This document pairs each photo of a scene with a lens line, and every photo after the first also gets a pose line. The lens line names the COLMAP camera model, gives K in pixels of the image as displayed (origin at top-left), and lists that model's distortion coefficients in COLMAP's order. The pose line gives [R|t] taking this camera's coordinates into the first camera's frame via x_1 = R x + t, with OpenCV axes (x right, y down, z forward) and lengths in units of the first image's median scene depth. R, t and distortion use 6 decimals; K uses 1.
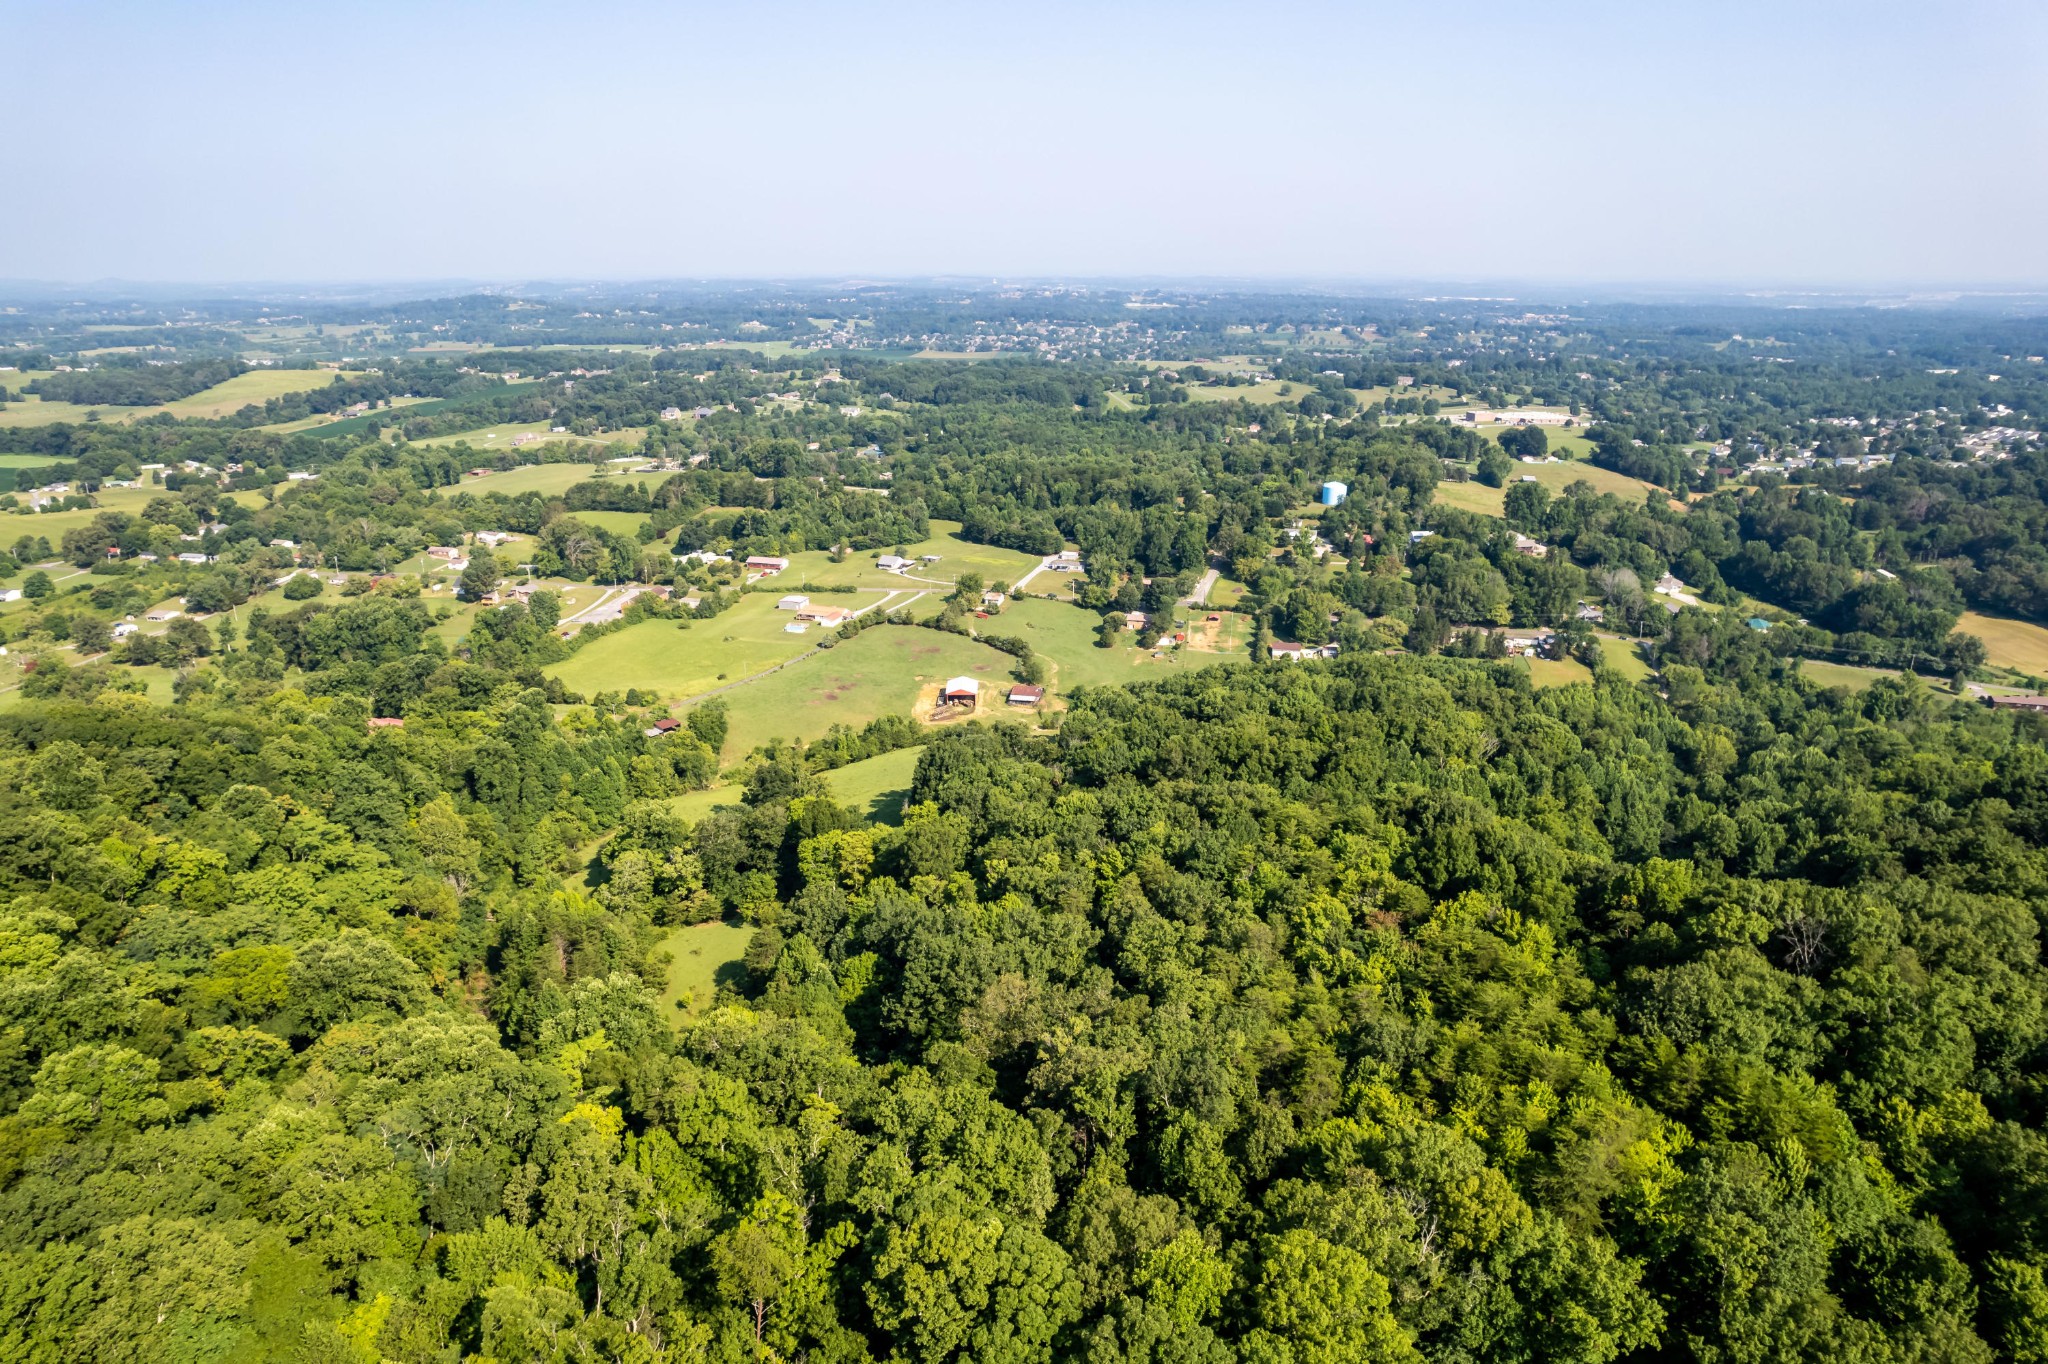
lens RADIAL K [[1312.5, 0, 1022.5], [0, 1312.5, 685.0], [0, 0, 1]] dist [-0.079476, 0.068574]
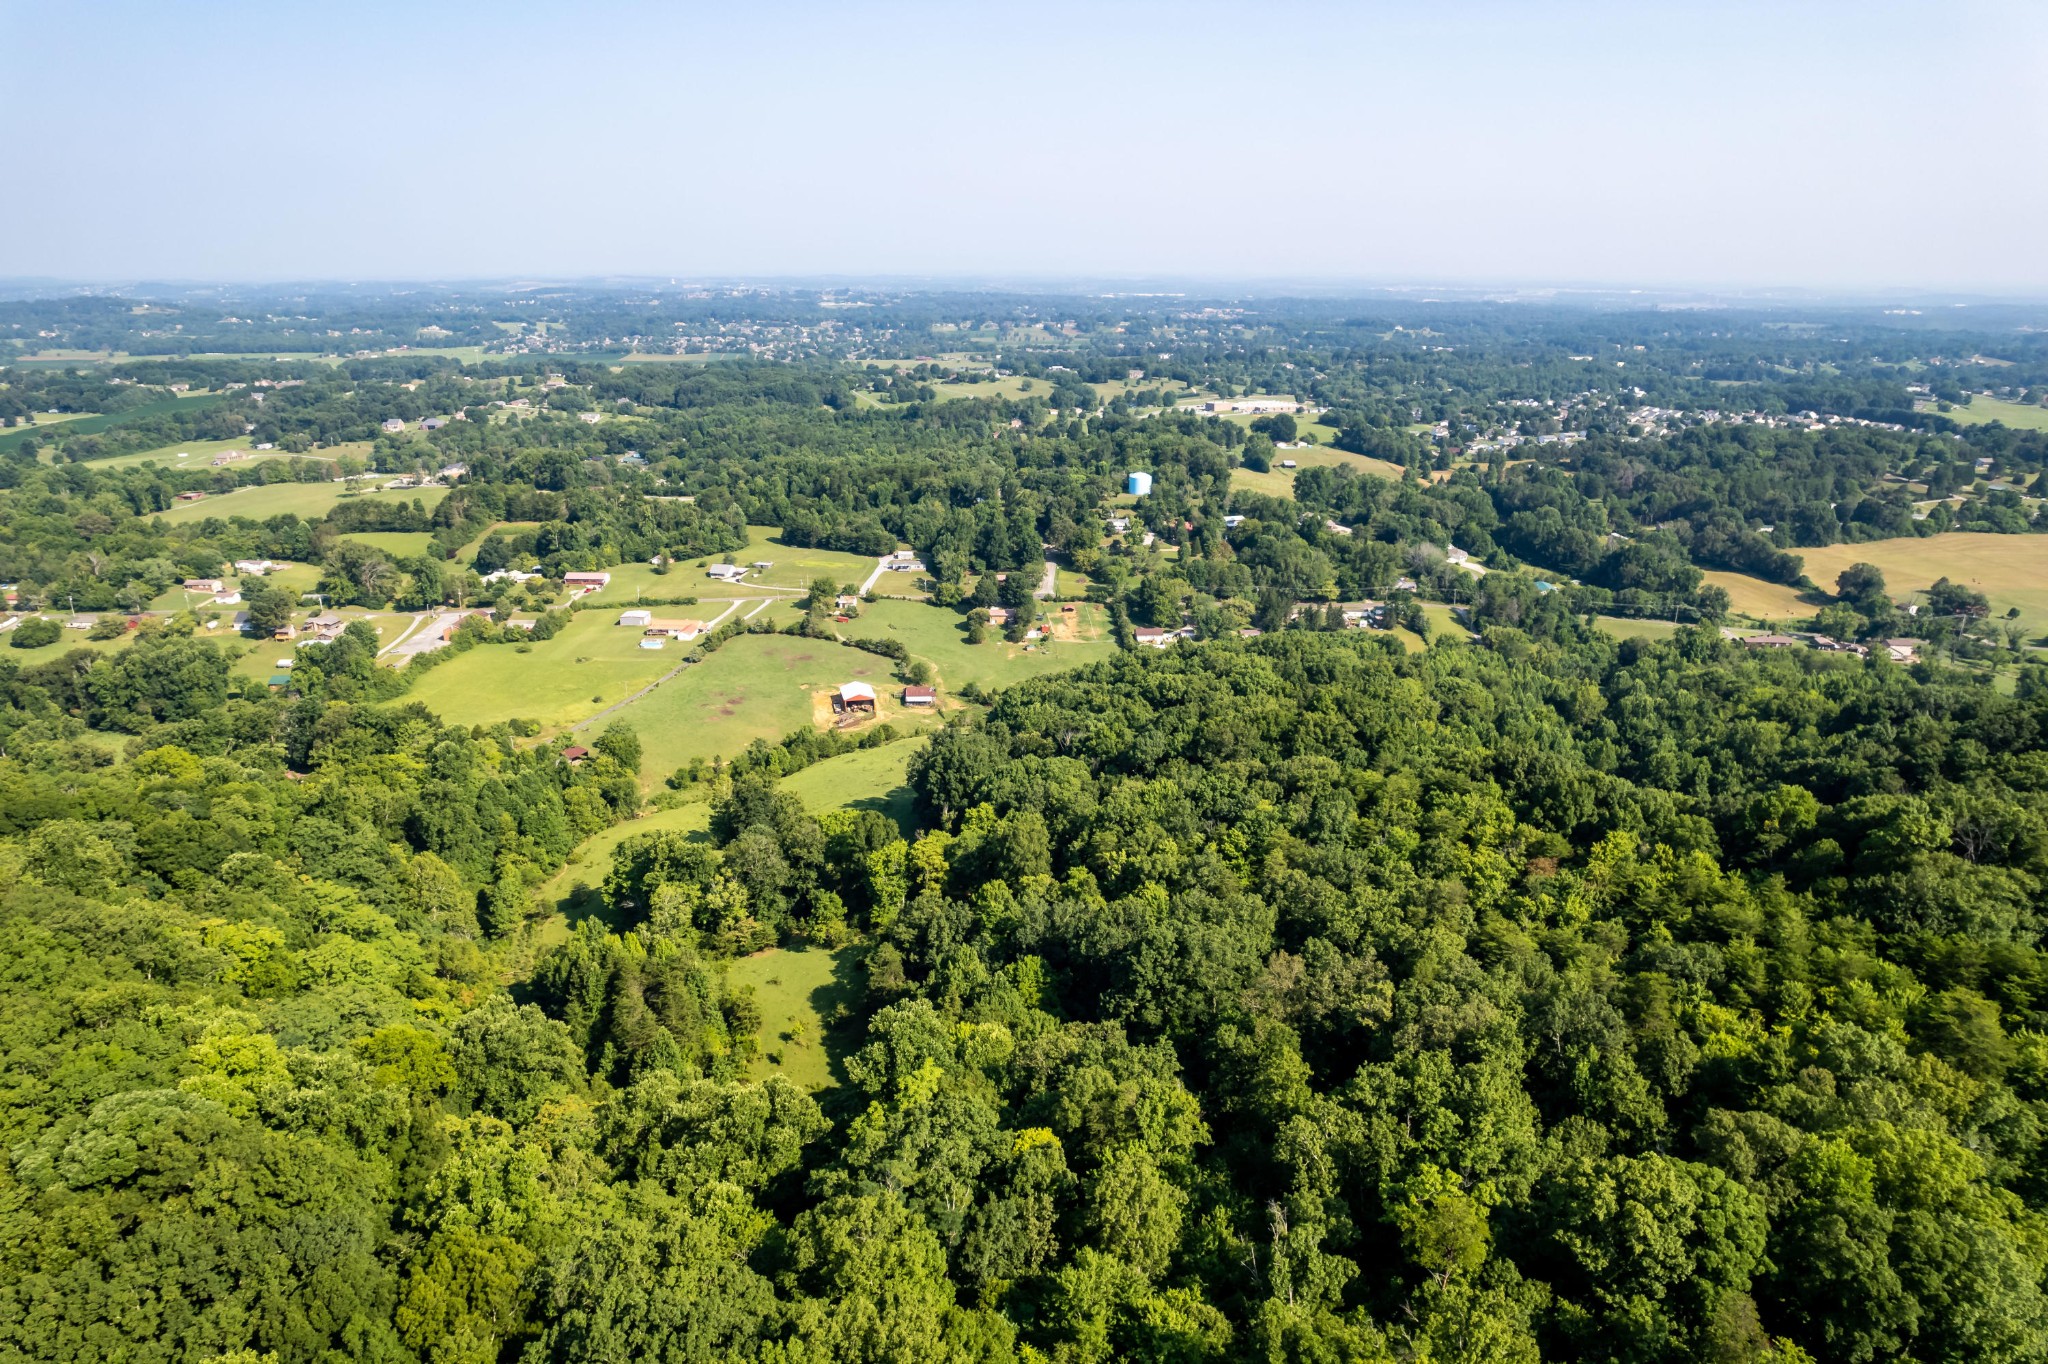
lens RADIAL K [[1312.5, 0, 1019.9], [0, 1312.5, 682.5], [0, 0, 1]] dist [-0.079476, 0.068574]
pose [[0.971774, -0.068727, 0.225683, -0.105163], [0.068944, 0.997596, 0.006931, -0.002890], [-0.225617, 0.008824, 0.974176, 0.010588]]
